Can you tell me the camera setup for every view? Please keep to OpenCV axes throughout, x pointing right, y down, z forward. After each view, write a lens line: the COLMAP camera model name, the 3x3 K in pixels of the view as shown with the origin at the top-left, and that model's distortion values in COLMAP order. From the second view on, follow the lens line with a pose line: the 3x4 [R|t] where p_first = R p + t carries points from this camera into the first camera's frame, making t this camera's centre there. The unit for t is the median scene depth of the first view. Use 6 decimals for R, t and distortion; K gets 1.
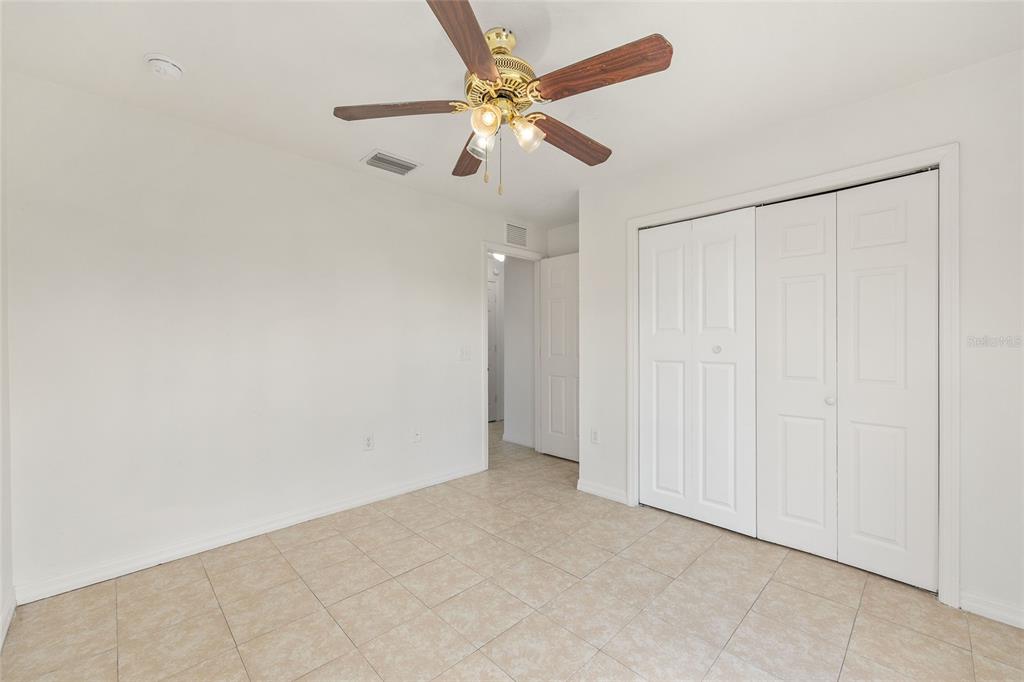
lens RADIAL K [[410.0, 0, 512.0], [0, 410.0, 341.1], [0, 0, 1]] dist [-0.000675, 0.000323]
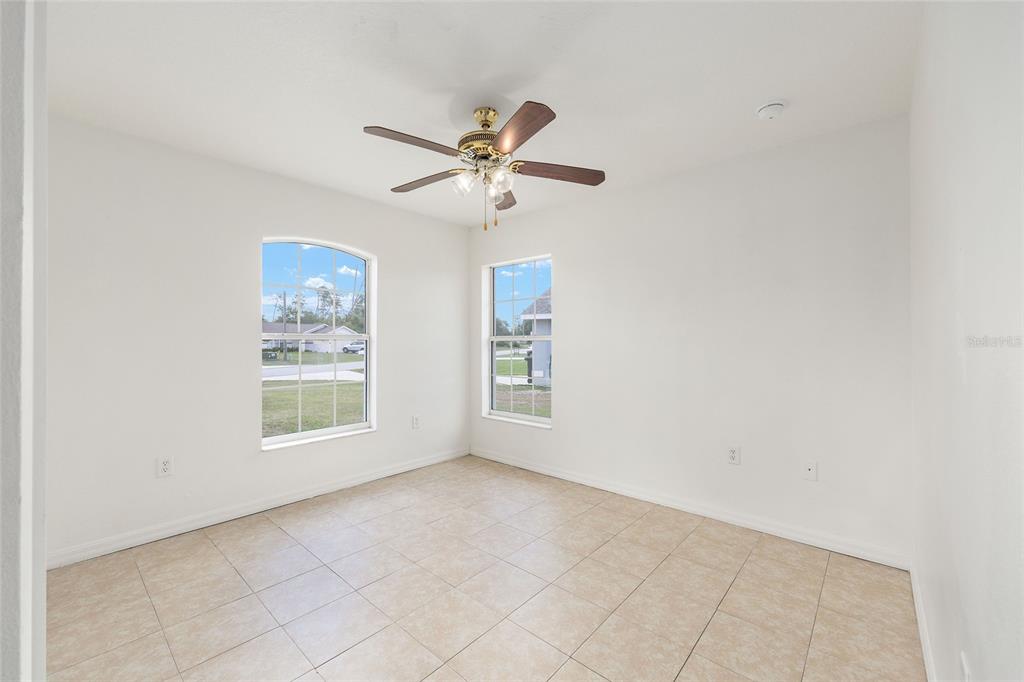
lens RADIAL K [[410.0, 0, 512.1], [0, 410.0, 341.3], [0, 0, 1]] dist [-0.000675, 0.000323]
pose [[-0.997527, 0.001155, -0.070269, -0.017197], [0.001558, 0.999983, -0.005678, 0.004289], [0.070261, -0.005774, -0.997512, 2.062865]]
